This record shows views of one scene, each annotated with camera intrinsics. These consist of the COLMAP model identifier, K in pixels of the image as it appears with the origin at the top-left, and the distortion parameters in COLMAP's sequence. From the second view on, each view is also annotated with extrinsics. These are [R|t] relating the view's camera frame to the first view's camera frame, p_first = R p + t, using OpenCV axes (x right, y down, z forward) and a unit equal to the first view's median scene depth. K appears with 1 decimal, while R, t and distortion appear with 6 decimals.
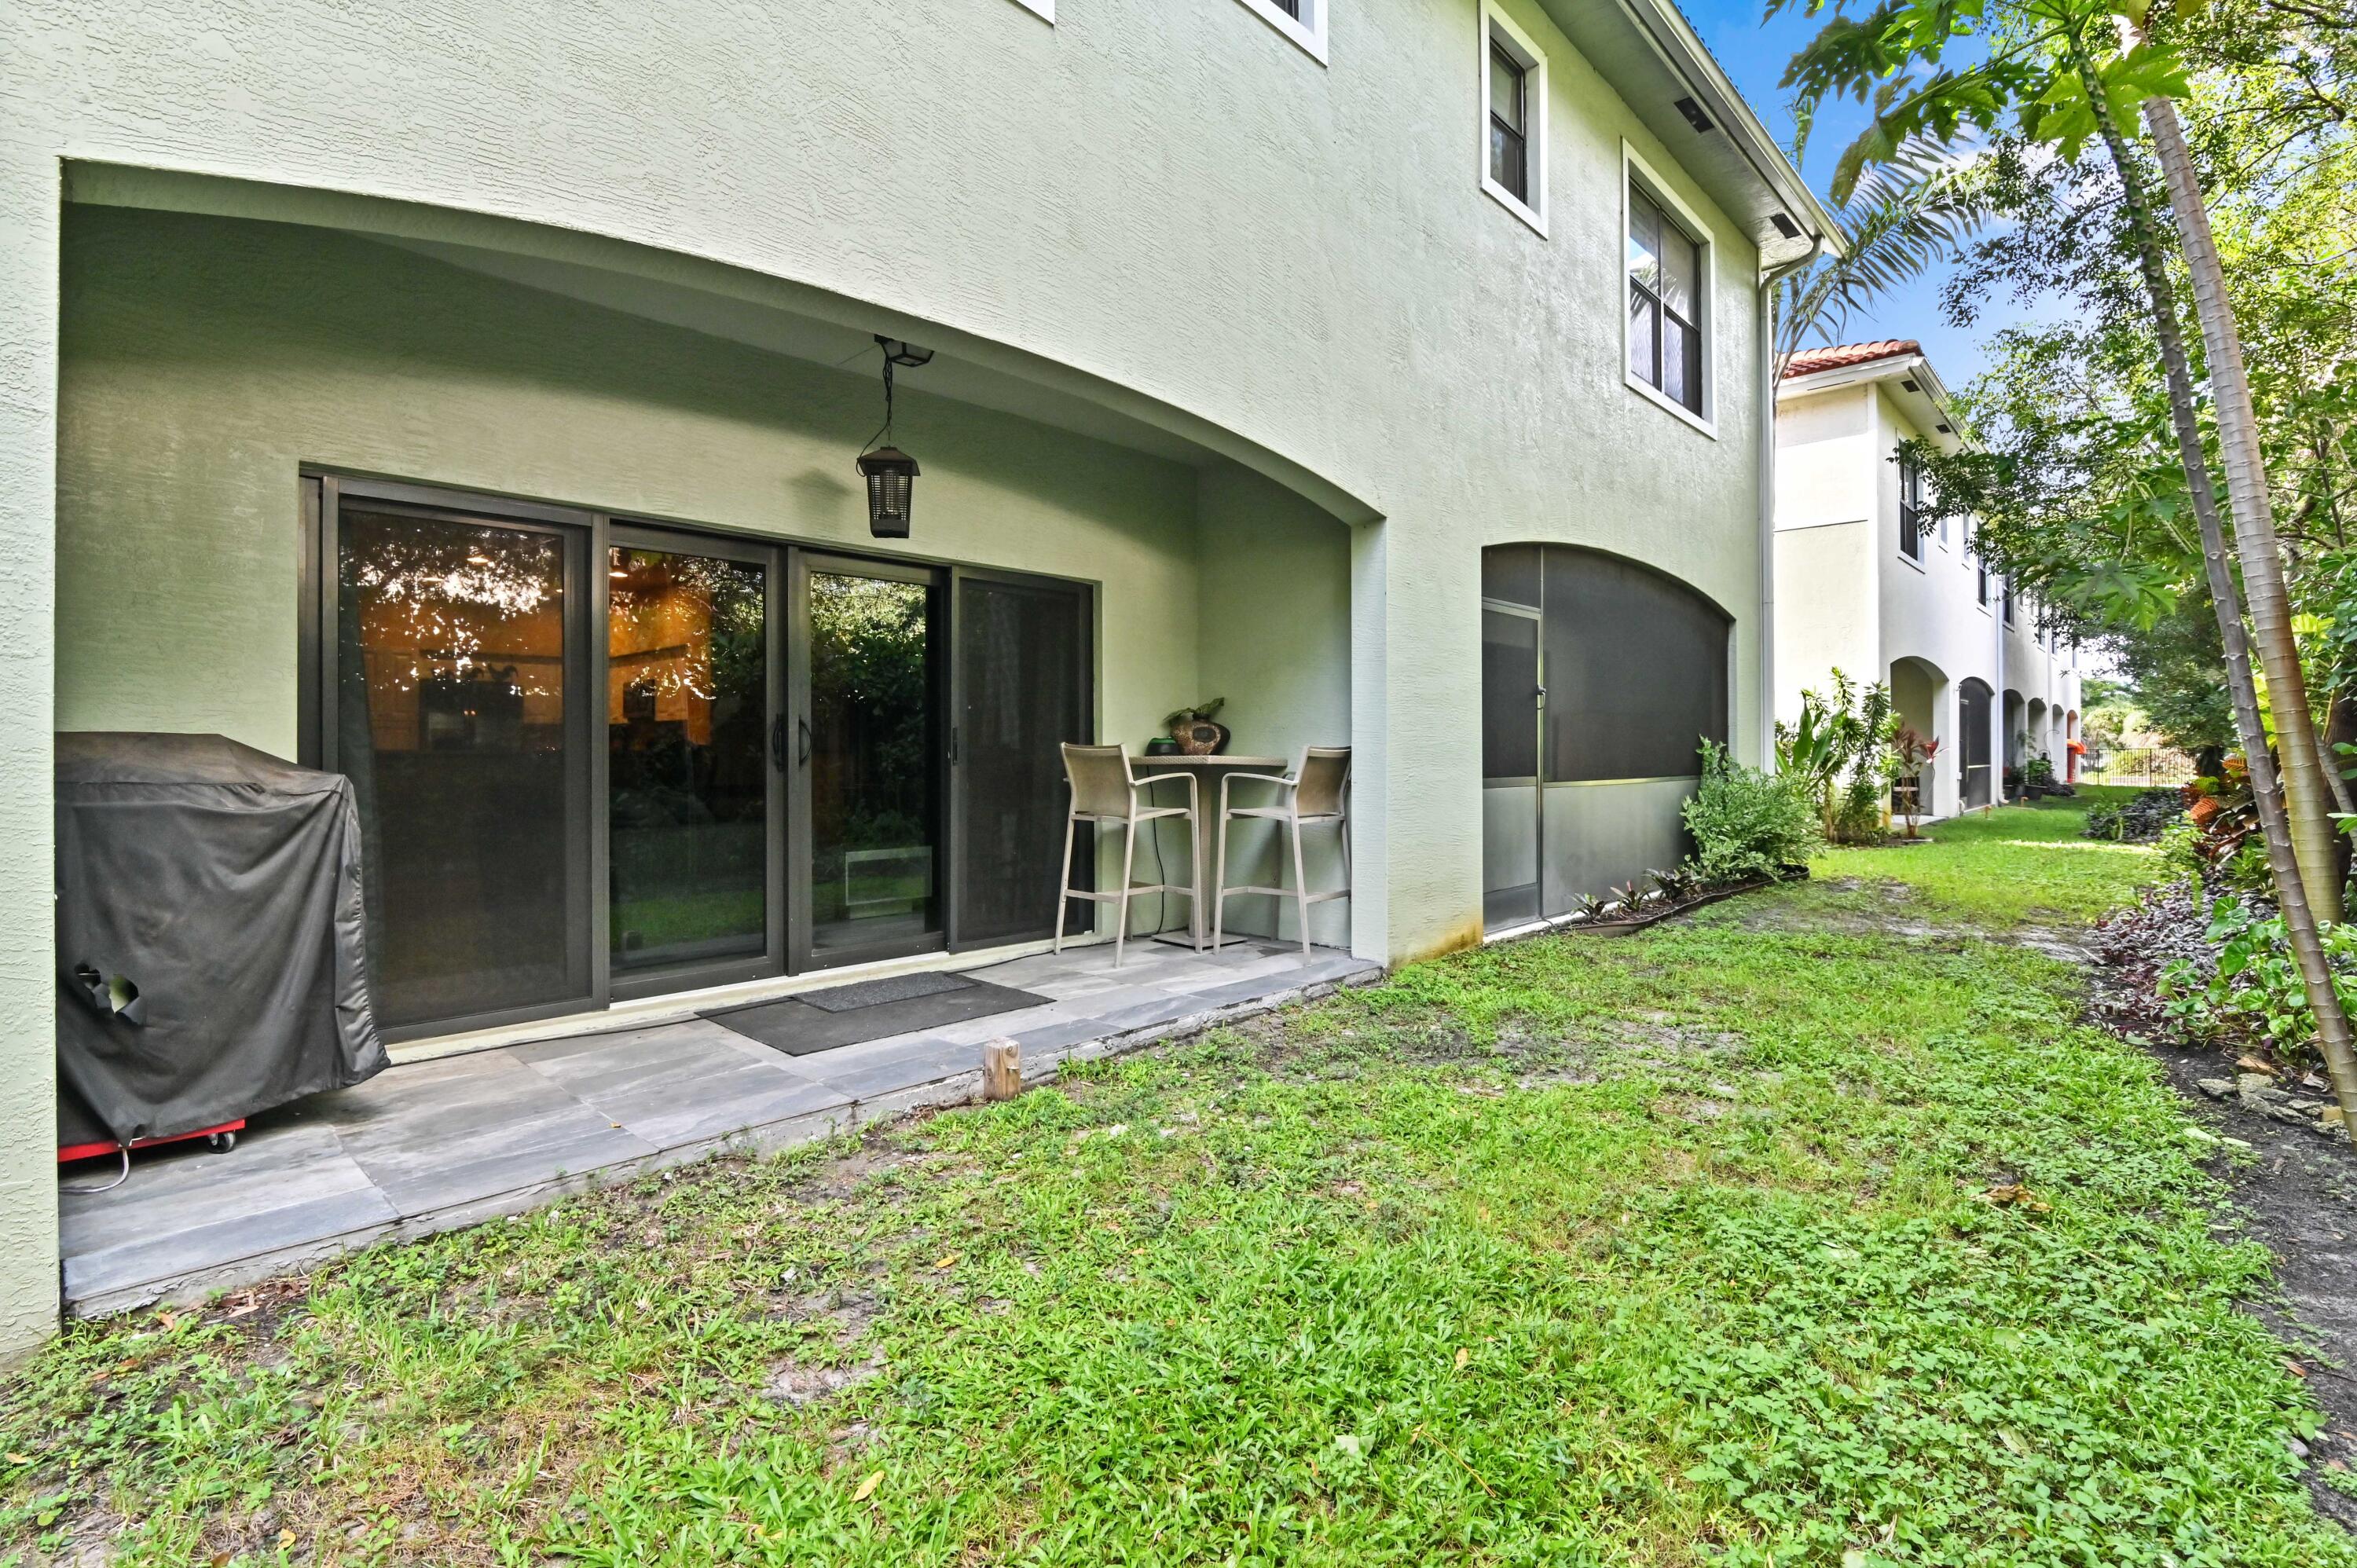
lens RADIAL K [[1097.3, 0, 1187.4], [0, 1097.3, 773.2], [0, 0, 1]] dist [-0.014390, -0.000753]
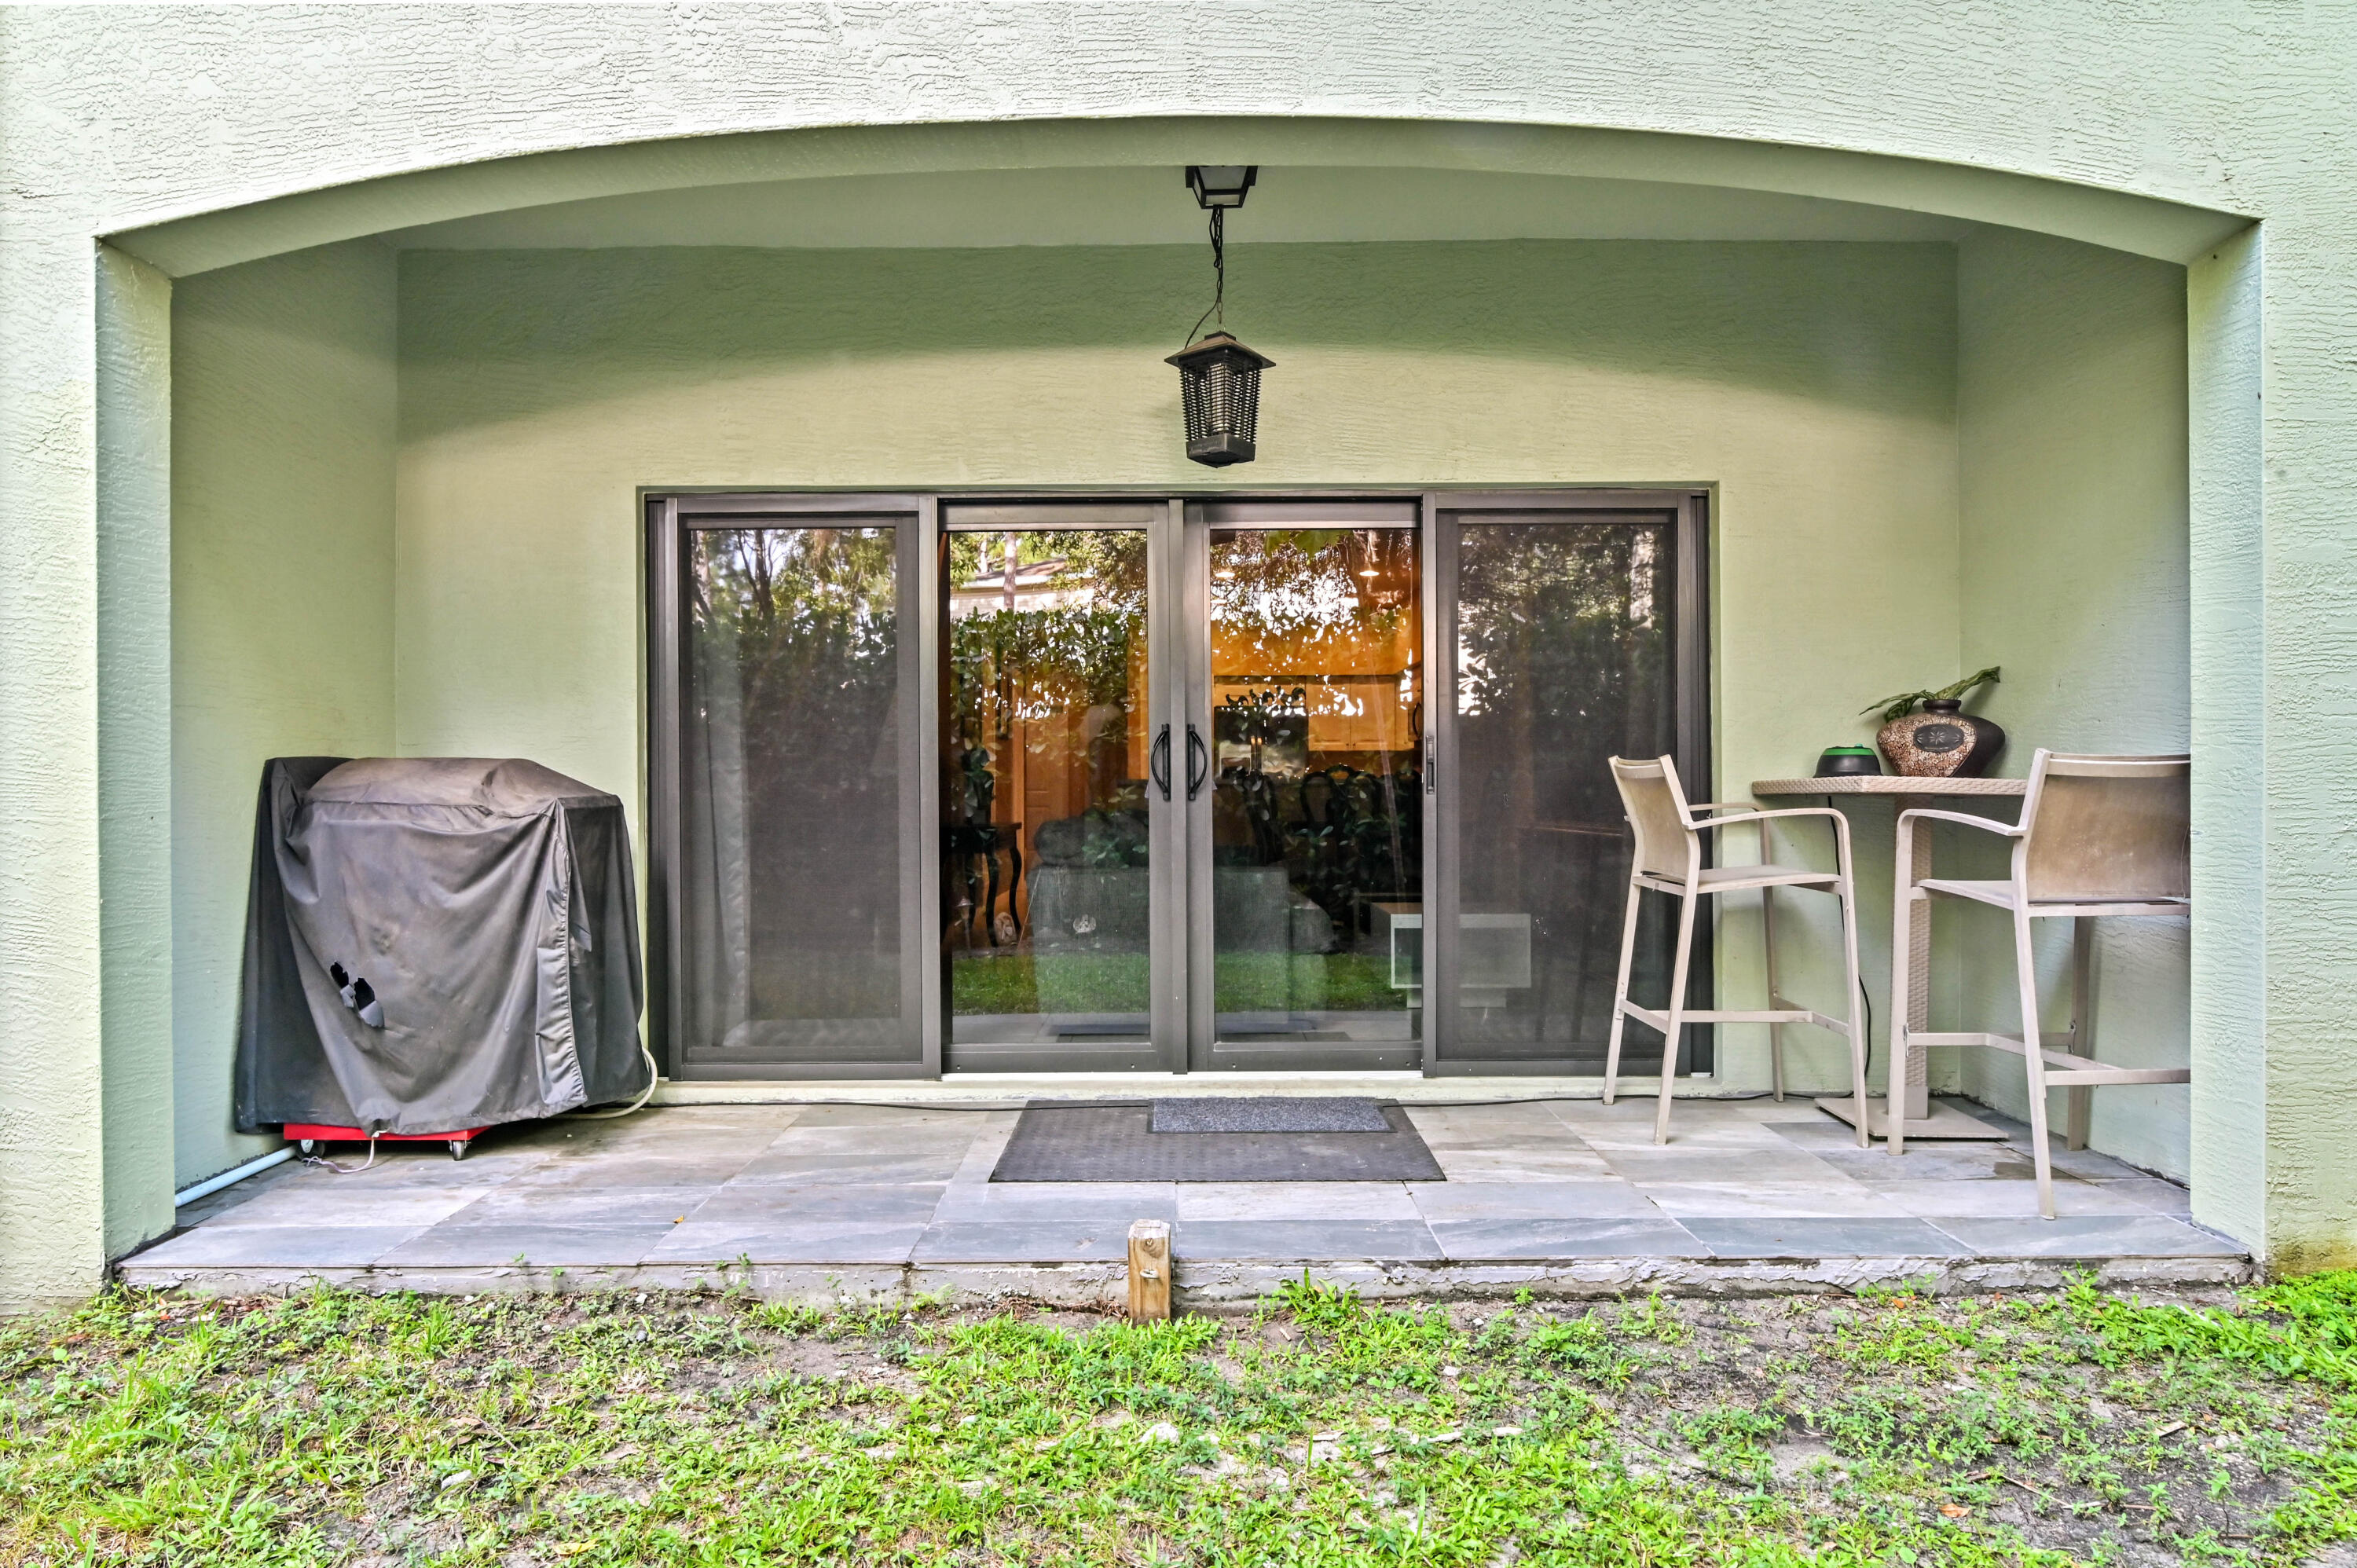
lens RADIAL K [[1345.2, 0, 1178.0], [0, 1345.2, 812.0], [0, 0, 1]] dist [-0.008751, -0.001682]
pose [[0.683303, 0.010301, -0.730062, 0.393405], [-0.010212, 0.999937, 0.004551, 0.002288], [0.730063, 0.004346, 0.683366, 0.470951]]
